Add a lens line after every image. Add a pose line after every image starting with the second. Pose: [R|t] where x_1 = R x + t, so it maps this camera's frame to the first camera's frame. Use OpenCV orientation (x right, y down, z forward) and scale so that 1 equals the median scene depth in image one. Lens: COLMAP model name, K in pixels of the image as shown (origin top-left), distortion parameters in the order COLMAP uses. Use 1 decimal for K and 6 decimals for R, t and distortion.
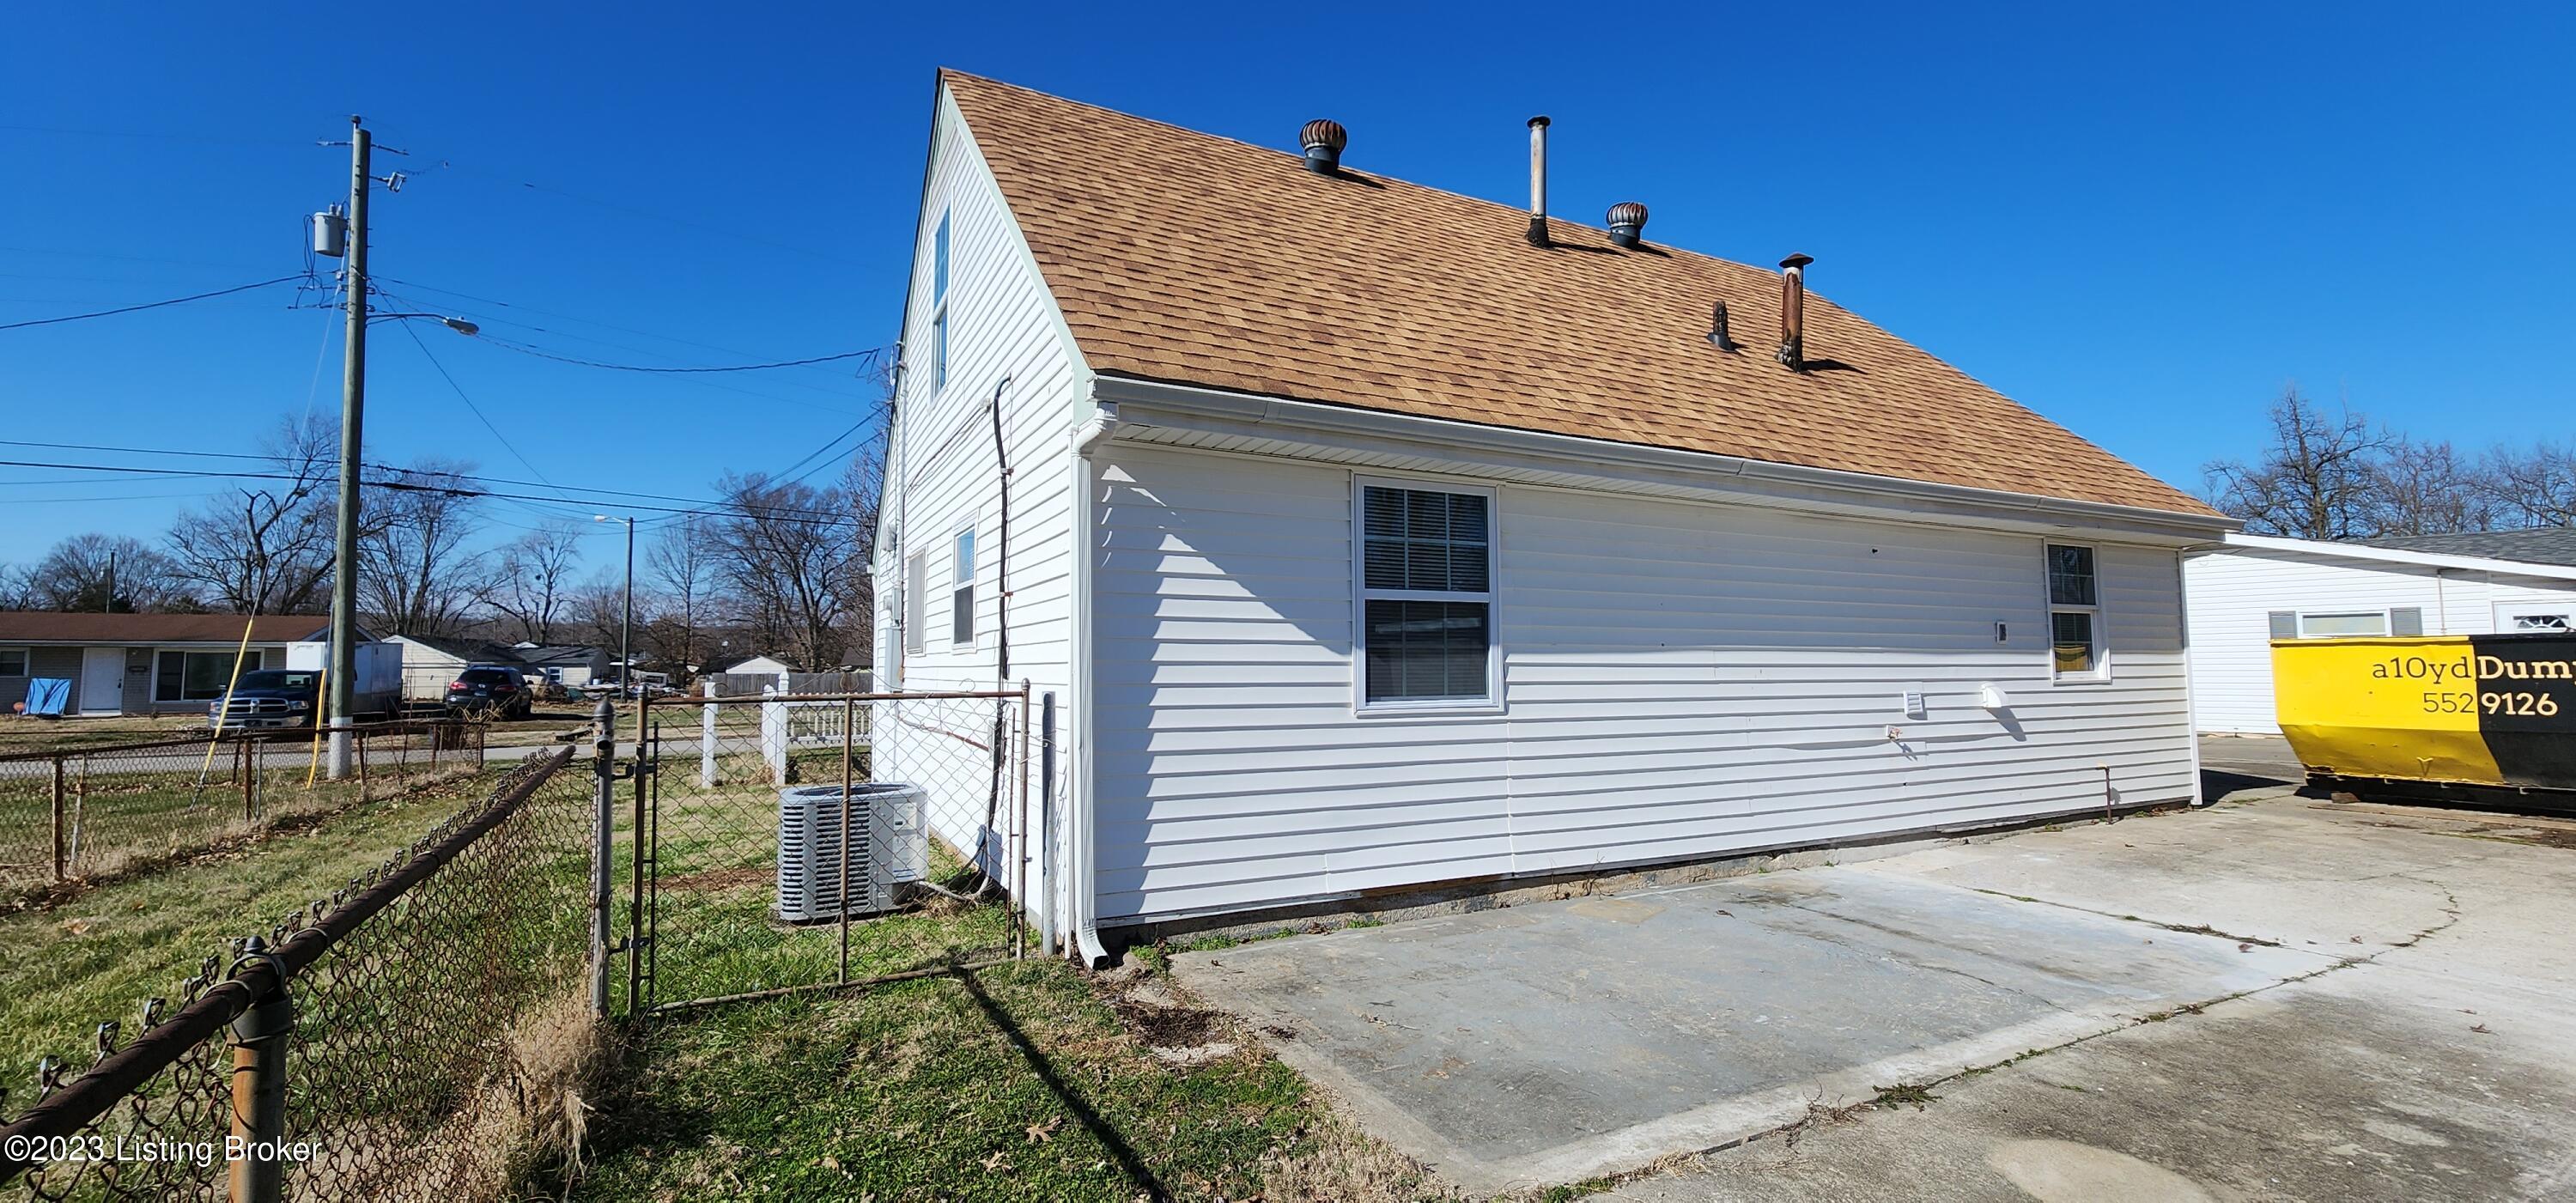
lens RADIAL K [[1053.7, 0, 1268.8], [0, 1053.7, 598.6], [0, 0, 1]] dist [-0.003285, 0.000386]
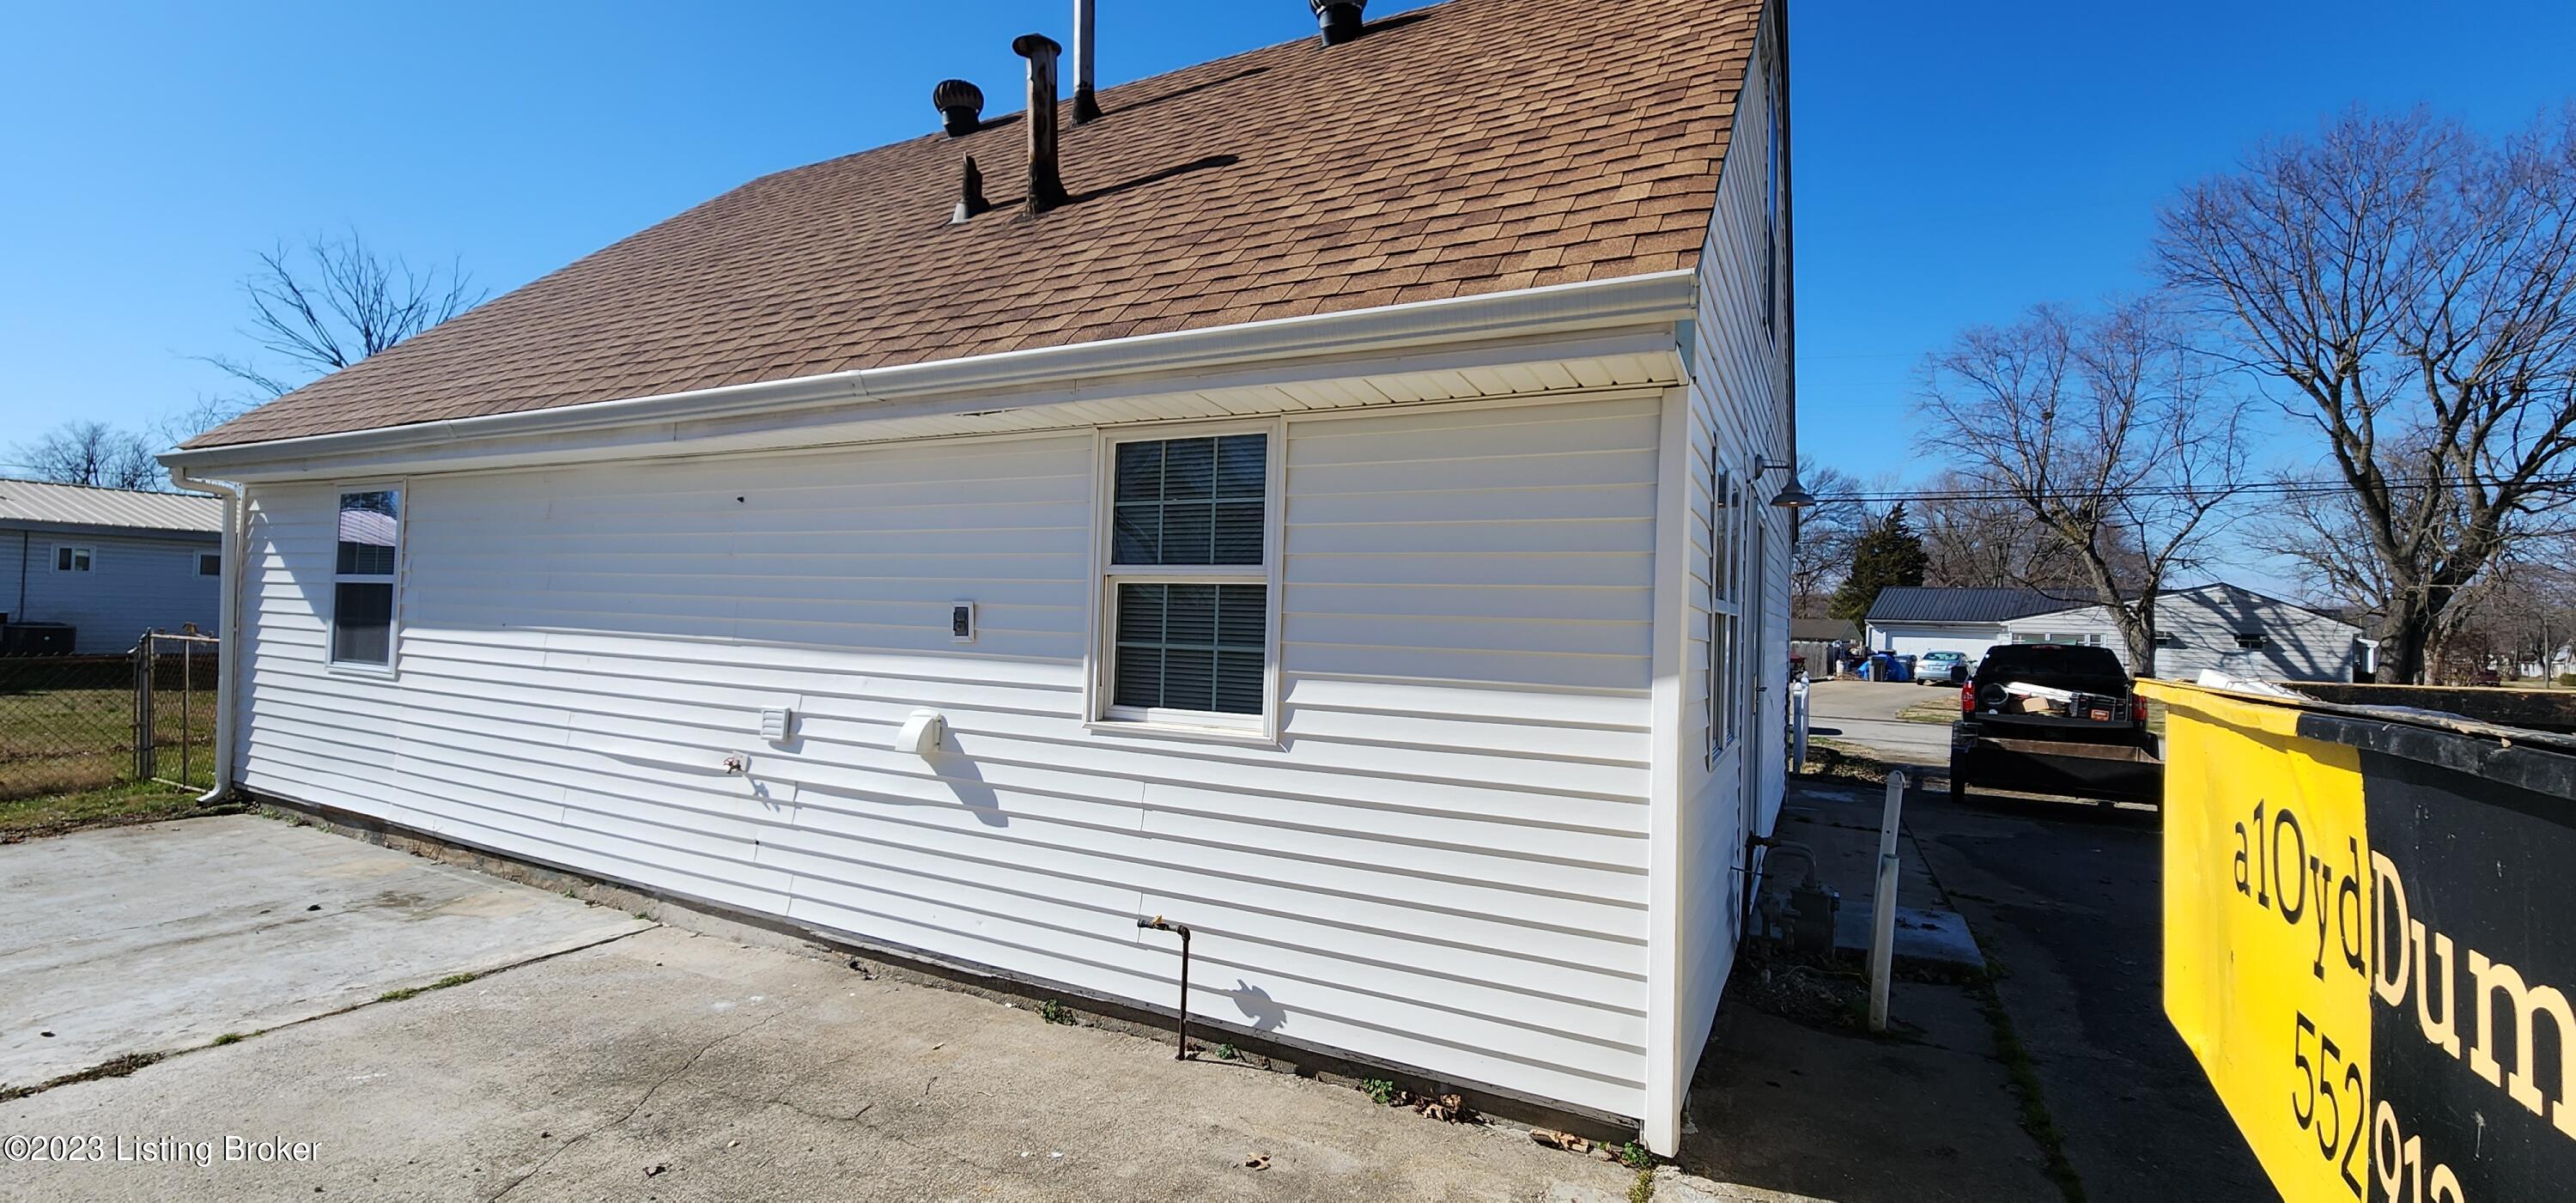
lens RADIAL K [[1053.7, 0, 1270.0], [0, 1053.7, 606.0], [0, 0, 1]] dist [-0.003285, 0.000386]
pose [[0.578866, 0.008762, -0.815376, 1.339999], [0.019474, 0.999509, 0.024566, 0.014768], [0.815190, -0.030099, 0.578411, 0.879922]]
